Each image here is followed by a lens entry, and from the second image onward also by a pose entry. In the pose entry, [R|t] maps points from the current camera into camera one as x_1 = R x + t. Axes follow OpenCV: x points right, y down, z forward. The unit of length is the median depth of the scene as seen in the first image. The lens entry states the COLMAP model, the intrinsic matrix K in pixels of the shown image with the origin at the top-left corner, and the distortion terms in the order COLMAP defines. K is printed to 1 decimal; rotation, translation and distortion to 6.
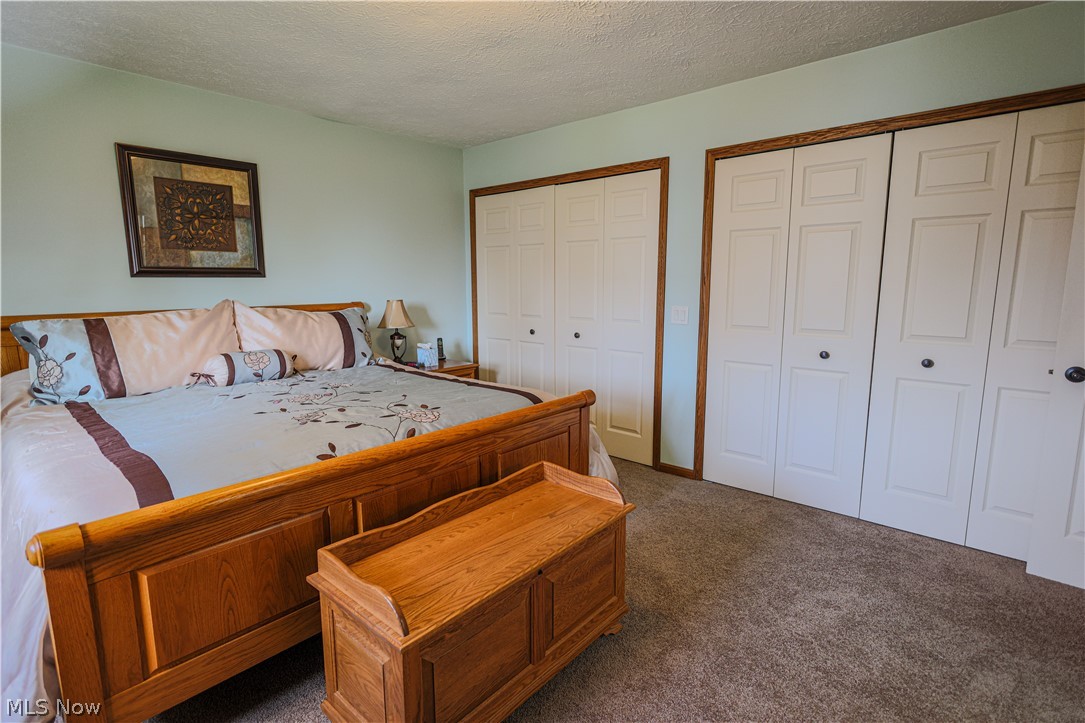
lens RADIAL K [[530.2, 0, 546.6], [0, 530.2, 357.9], [0, 0, 1]] dist [-0.001437, 0.000596]
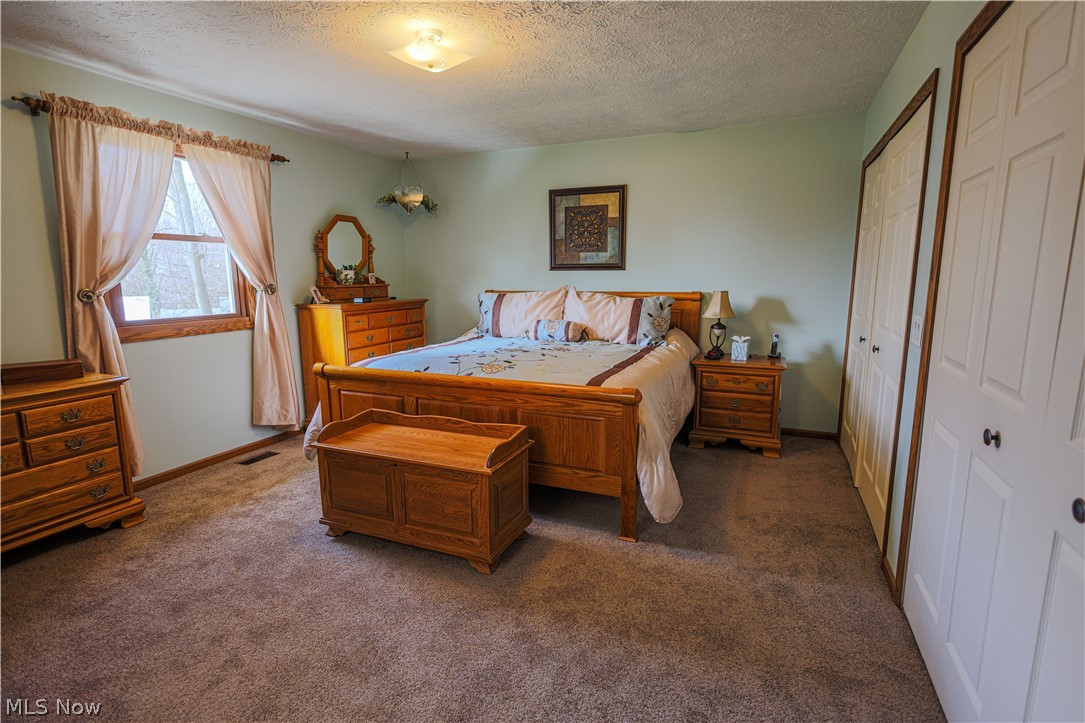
lens RADIAL K [[530.2, 0, 547.4], [0, 530.2, 362.3], [0, 0, 1]] dist [-0.001437, 0.000596]
pose [[0.311377, 0.160190, -0.936687, 0.750550], [-0.134376, 0.983207, 0.123476, -0.068288], [0.940738, 0.087421, 0.327674, 0.437904]]
